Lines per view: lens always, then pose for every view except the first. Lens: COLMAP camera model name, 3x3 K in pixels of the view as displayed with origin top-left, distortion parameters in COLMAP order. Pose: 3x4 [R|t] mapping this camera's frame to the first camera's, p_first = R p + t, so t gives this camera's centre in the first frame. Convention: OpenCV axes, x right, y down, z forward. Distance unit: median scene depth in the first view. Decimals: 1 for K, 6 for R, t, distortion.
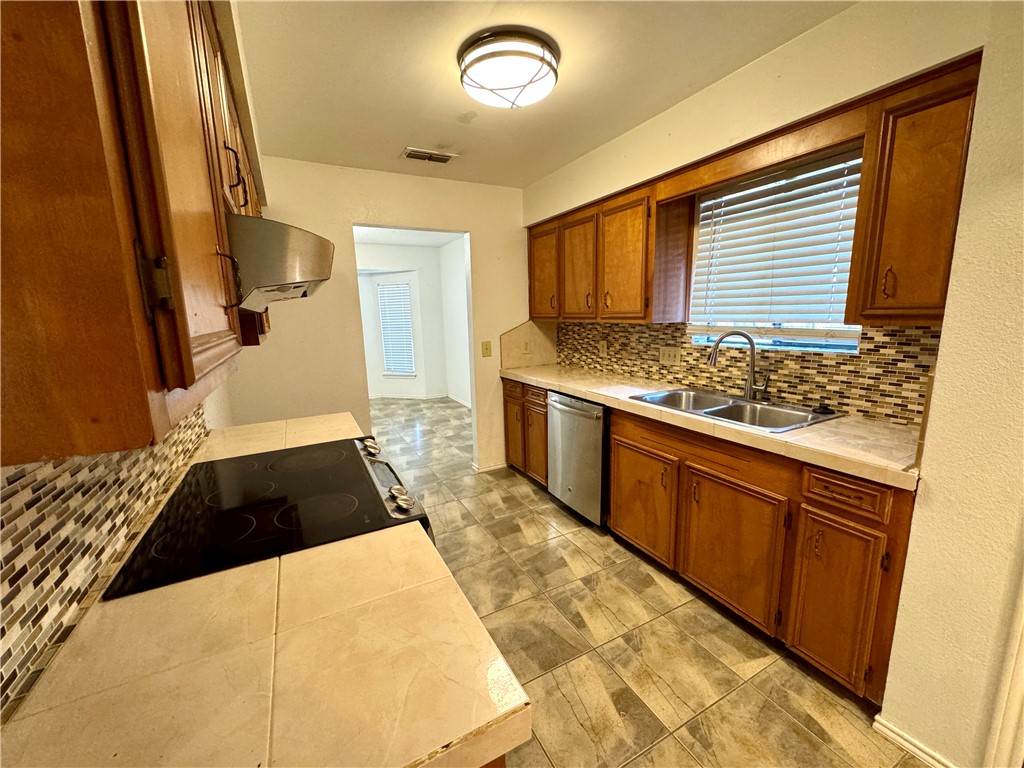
lens RADIAL K [[410.2, 0, 510.9], [0, 410.2, 383.8], [0, 0, 1]] dist [-0.003191, 0.000324]
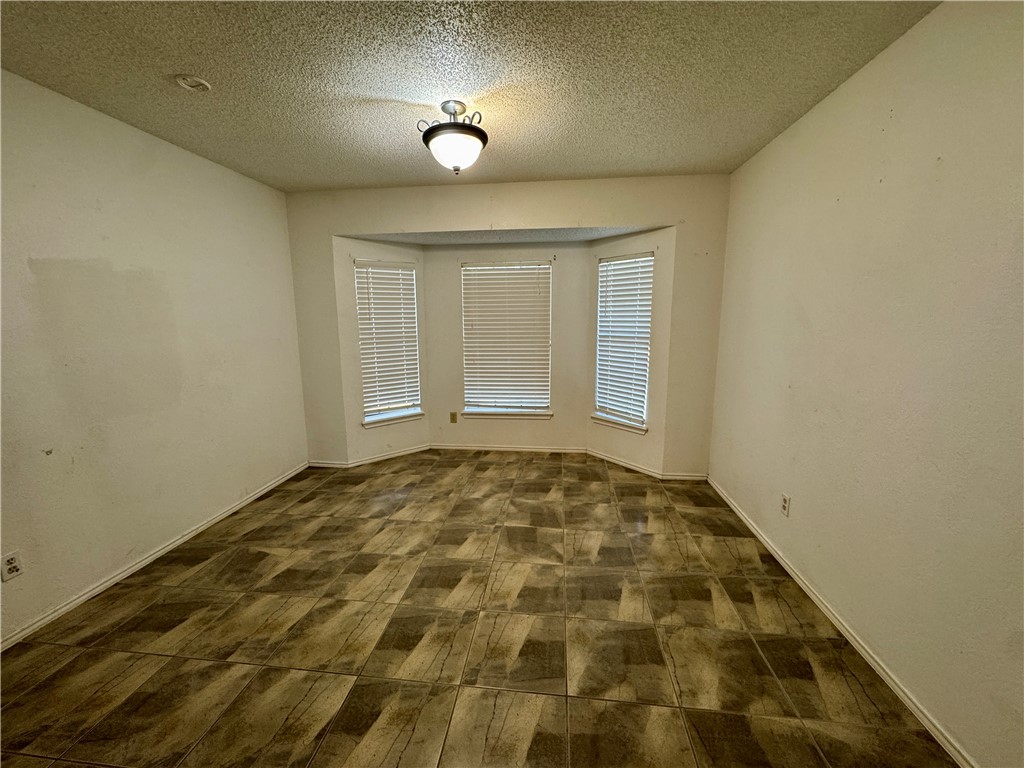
lens RADIAL K [[410.2, 0, 514.6], [0, 410.2, 379.0], [0, 0, 1]] dist [-0.003191, 0.000324]
pose [[0.827969, 0.111631, -0.549550, -0.245716], [-0.120126, 0.992544, 0.020631, -0.204640], [0.547756, 0.048933, 0.835206, 1.256462]]
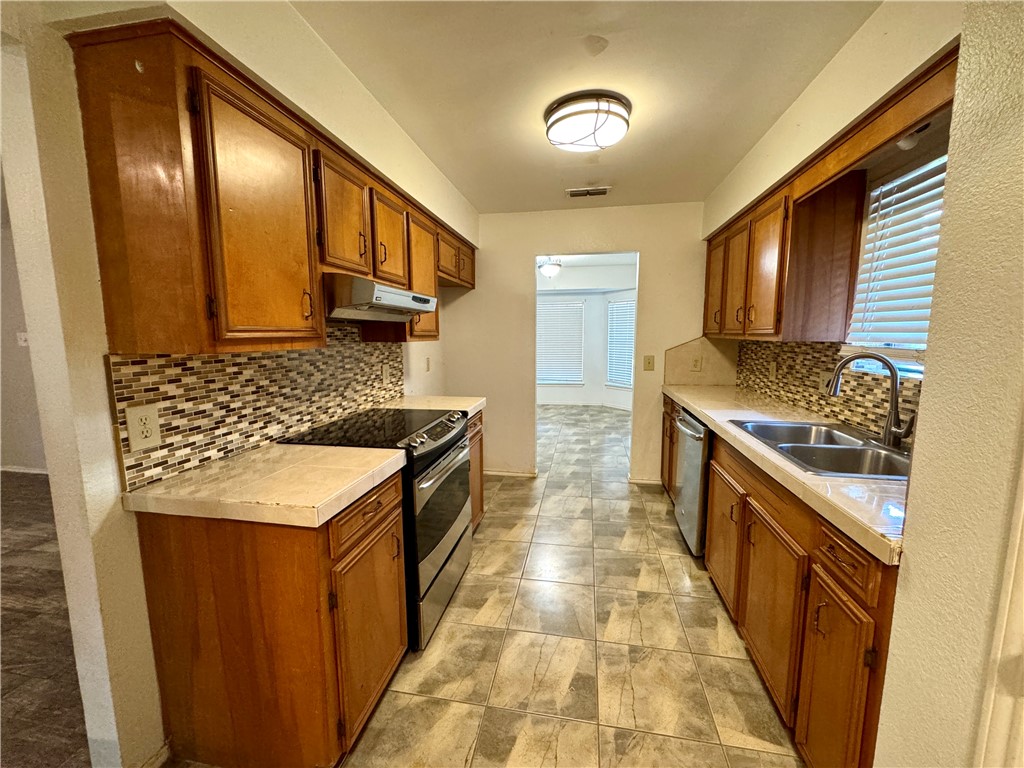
lens RADIAL K [[410.2, 0, 511.2], [0, 410.2, 383.7], [0, 0, 1]] dist [-0.003191, 0.000324]
pose [[0.785569, 0.099505, -0.610721, 0.427632], [-0.123753, 0.992310, 0.002495, 0.008768], [0.606272, 0.073618, 0.791842, -0.015180]]
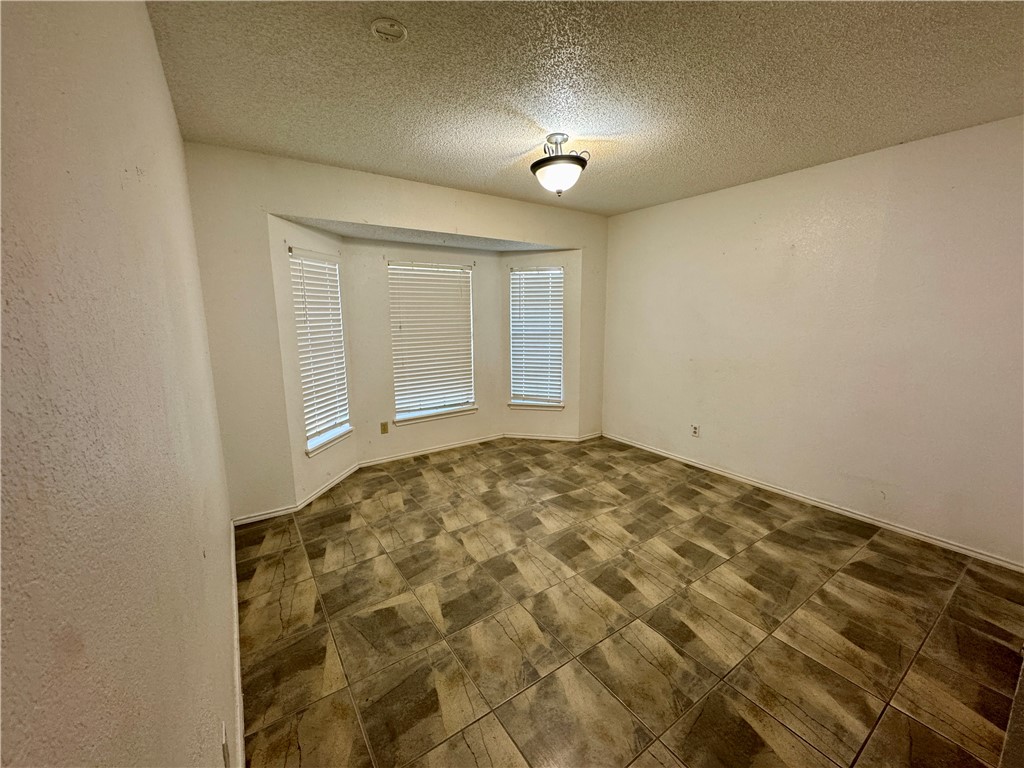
lens RADIAL K [[410.2, 0, 510.5], [0, 410.2, 378.4], [0, 0, 1]] dist [-0.003191, 0.000324]
pose [[0.992456, 0.008209, 0.122327, -1.084858], [-0.005319, 0.999699, -0.023934, -0.134275], [-0.122487, 0.023102, 0.992201, 0.931625]]
